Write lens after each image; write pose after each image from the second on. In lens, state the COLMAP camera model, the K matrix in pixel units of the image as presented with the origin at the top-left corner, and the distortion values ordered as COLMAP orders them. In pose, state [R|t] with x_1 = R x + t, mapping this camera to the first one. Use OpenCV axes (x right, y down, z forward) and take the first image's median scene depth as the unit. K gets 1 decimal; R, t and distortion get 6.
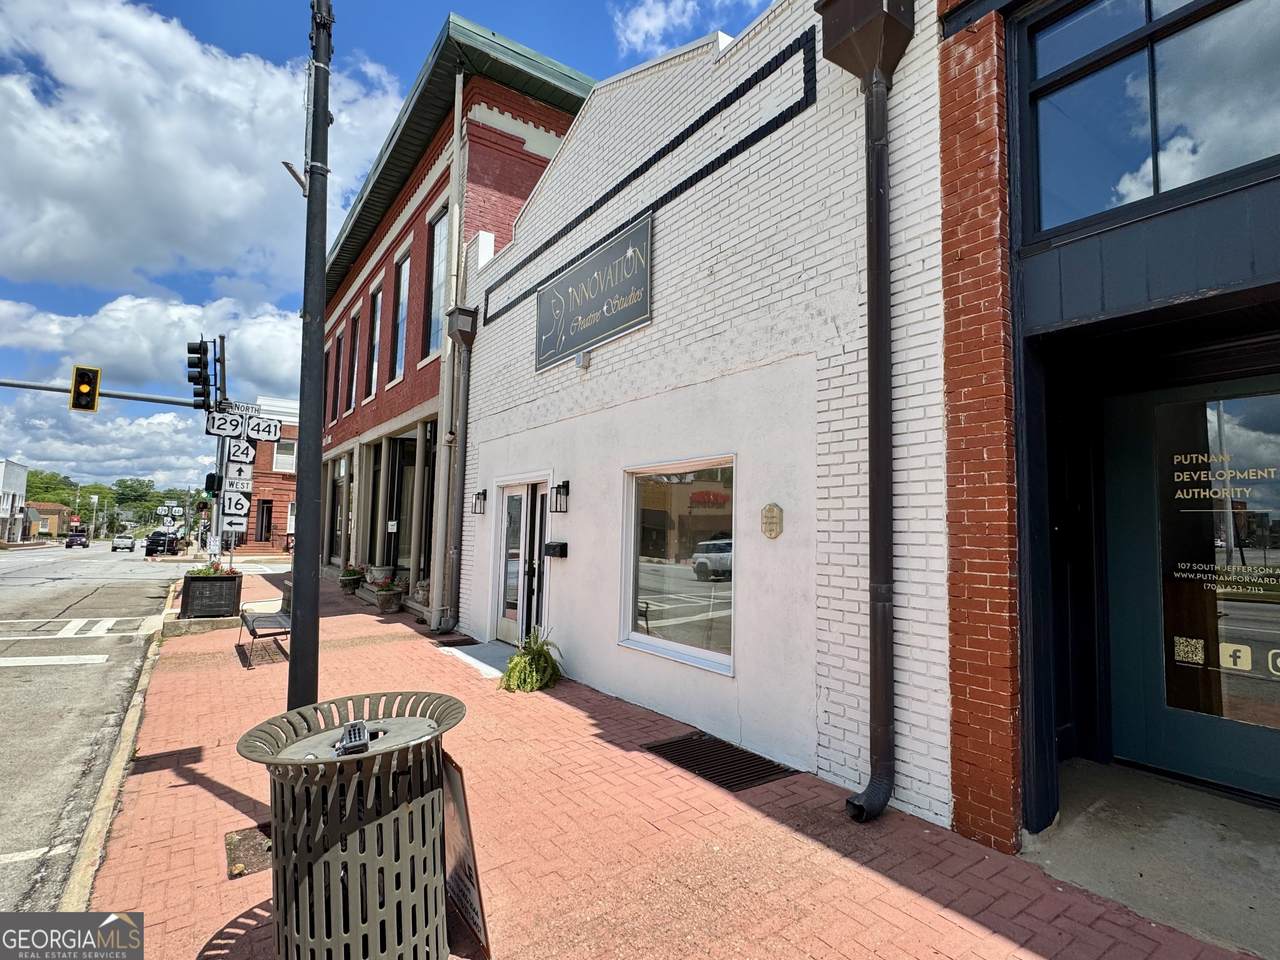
lens RADIAL K [[644.2, 0, 642.9], [0, 644.2, 478.2], [0, 0, 1]] dist [0.003700, 0.001943]
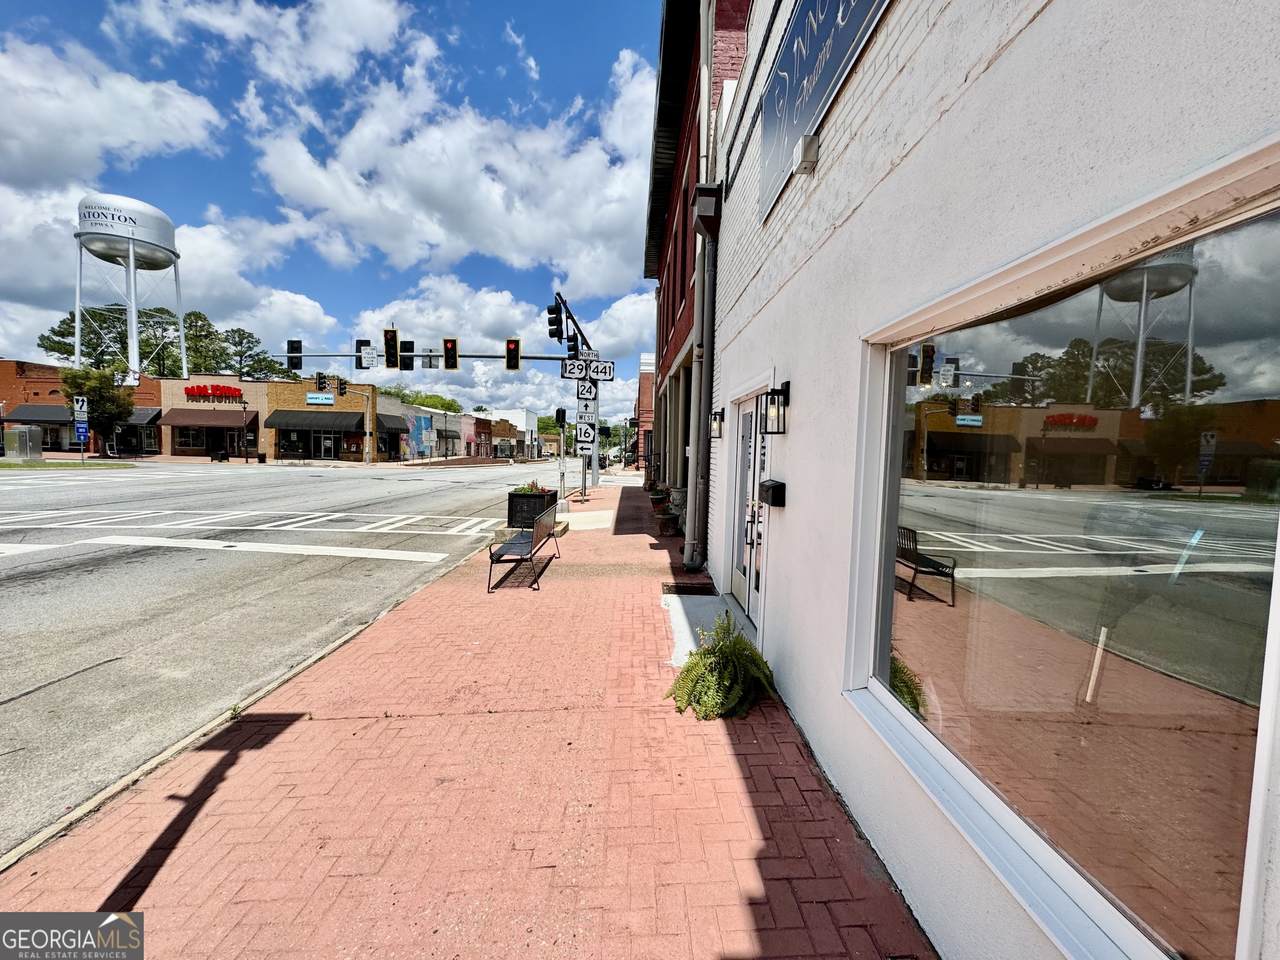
lens RADIAL K [[513.5, 0, 641.6], [0, 513.5, 477.9], [0, 0, 1]] dist [0.000558, -0.000119]
pose [[0.832931, 0.031382, -0.552487, 0.032039], [0.040487, 0.992259, 0.117401, 0.026389], [0.551895, -0.120155, 0.825212, 0.426029]]
